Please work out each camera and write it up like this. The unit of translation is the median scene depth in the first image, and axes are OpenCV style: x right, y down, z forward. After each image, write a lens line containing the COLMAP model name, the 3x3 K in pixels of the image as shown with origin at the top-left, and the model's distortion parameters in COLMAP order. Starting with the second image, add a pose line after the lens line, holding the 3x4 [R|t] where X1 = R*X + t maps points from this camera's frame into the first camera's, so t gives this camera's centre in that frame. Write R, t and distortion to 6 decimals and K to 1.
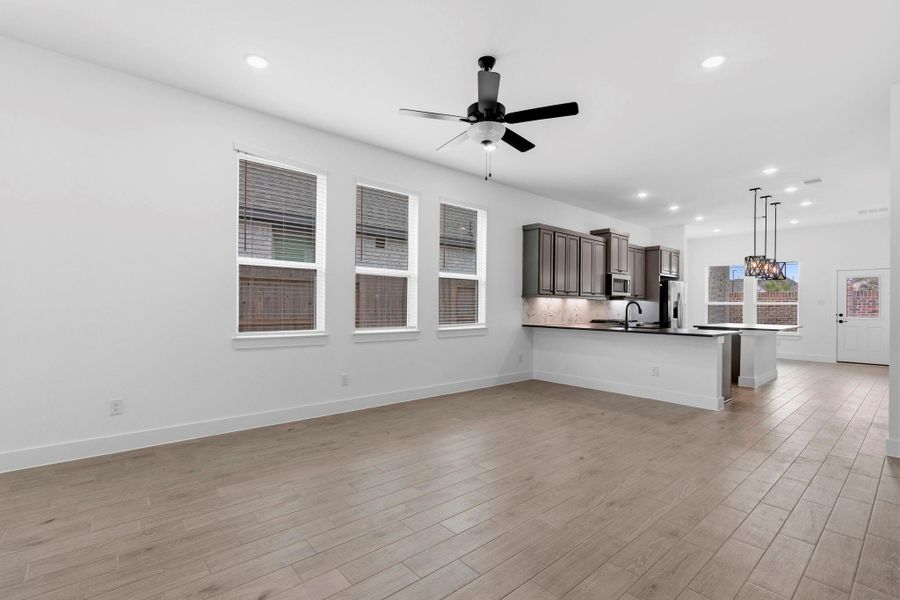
lens RADIAL K [[410.8, 0, 445.5], [0, 410.8, 304.6], [0, 0, 1]] dist [-0.001768, -0.000201]
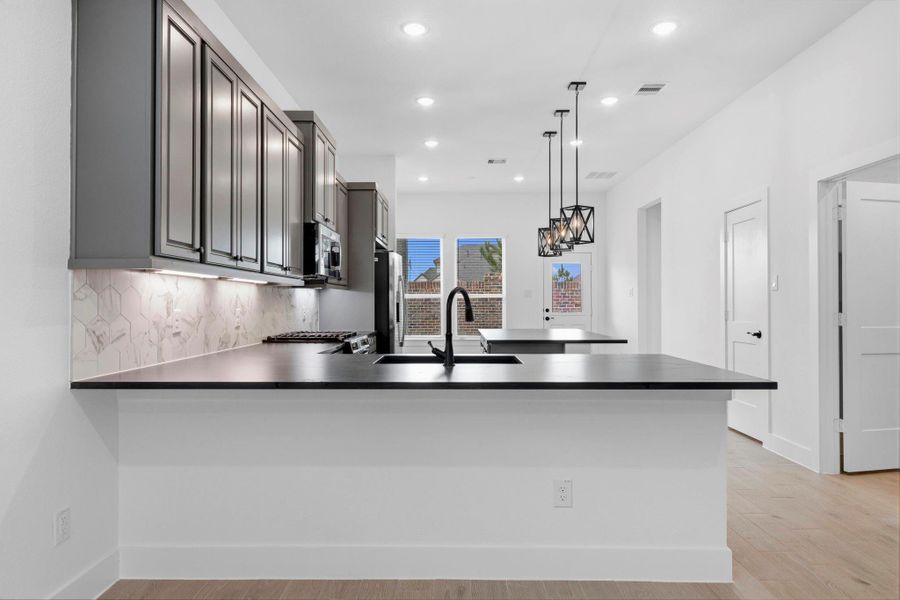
lens RADIAL K [[544.9, 0, 450.8], [0, 544.9, 299.0], [0, 0, 1]] dist [0.009169, -0.002255]
pose [[0.659873, -0.005537, 0.751357, 0.077936], [0.005613, 0.999981, 0.002439, 0.000973], [-0.751356, 0.002608, 0.659892, 0.520538]]
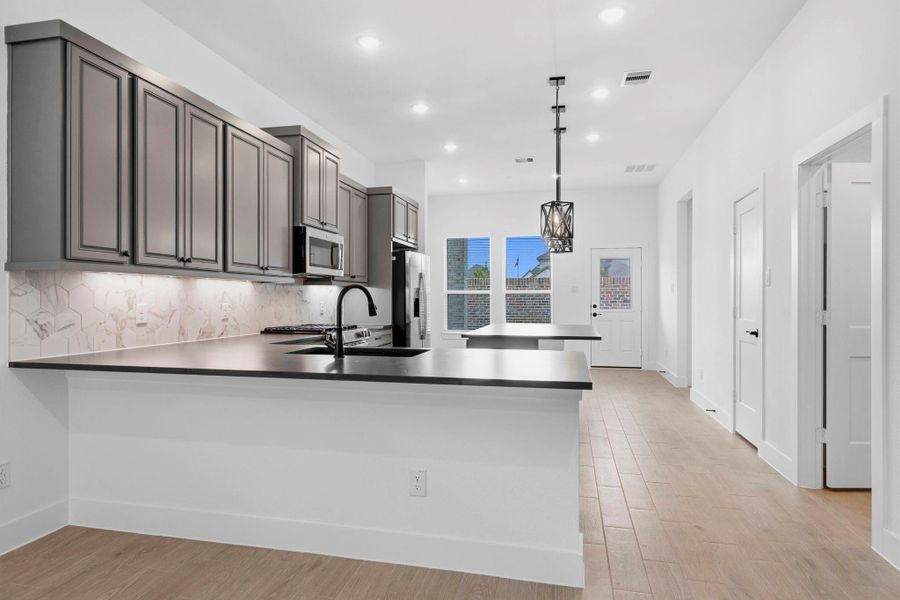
lens RADIAL K [[517.3, 0, 449.6], [0, 517.3, 302.5], [0, 0, 1]] dist [0.004796, 0.001598]
pose [[0.805643, -0.013855, 0.592239, 0.184705], [0.005622, 0.999860, 0.015742, 0.001715], [-0.592374, -0.009353, 0.805609, 0.425498]]
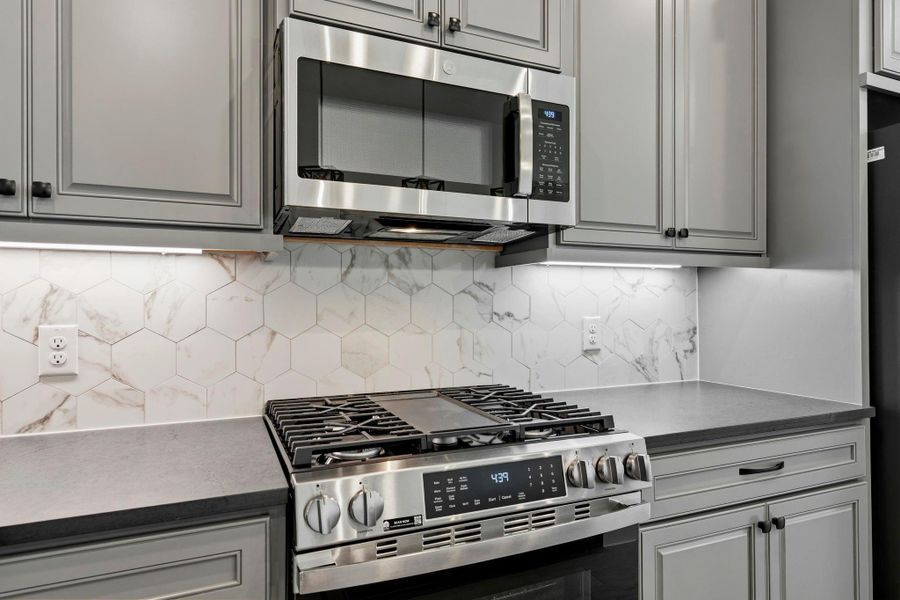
lens RADIAL K [[504.9, 0, 448.1], [0, 504.9, 303.9], [0, 0, 1]] dist [-0.004177, 0.000721]
pose [[0.951505, -0.016345, -0.307198, 0.472437], [0.014289, 0.999858, -0.008942, 0.006054], [0.307300, 0.004118, 0.951604, 0.852331]]
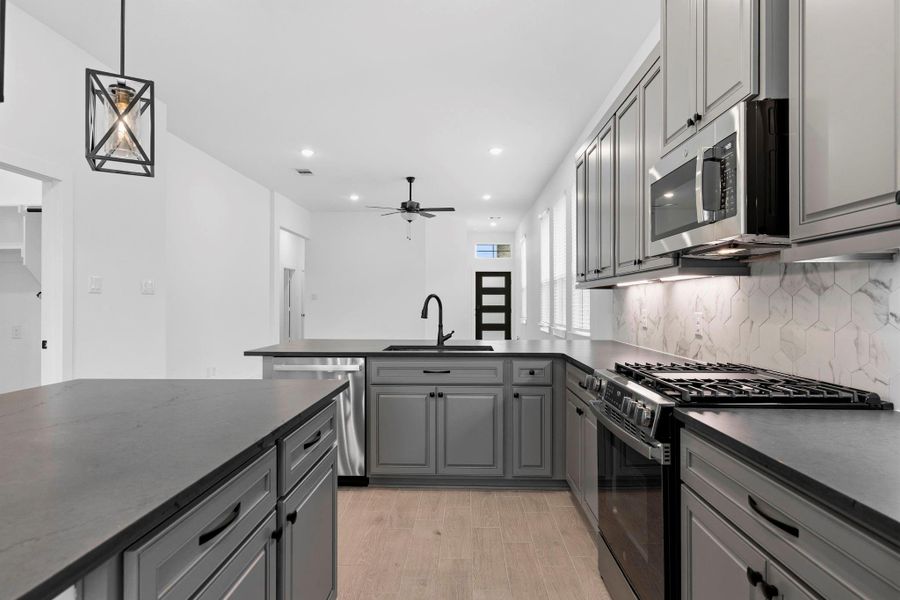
lens RADIAL K [[504.9, 0, 448.1], [0, 504.9, 302.5], [0, 0, 1]] dist [-0.004177, 0.000721]
pose [[-0.677958, -0.009822, -0.735035, 0.675085], [-0.002625, 0.999937, -0.010940, 0.006673], [0.735096, -0.005488, -0.677941, 1.071833]]
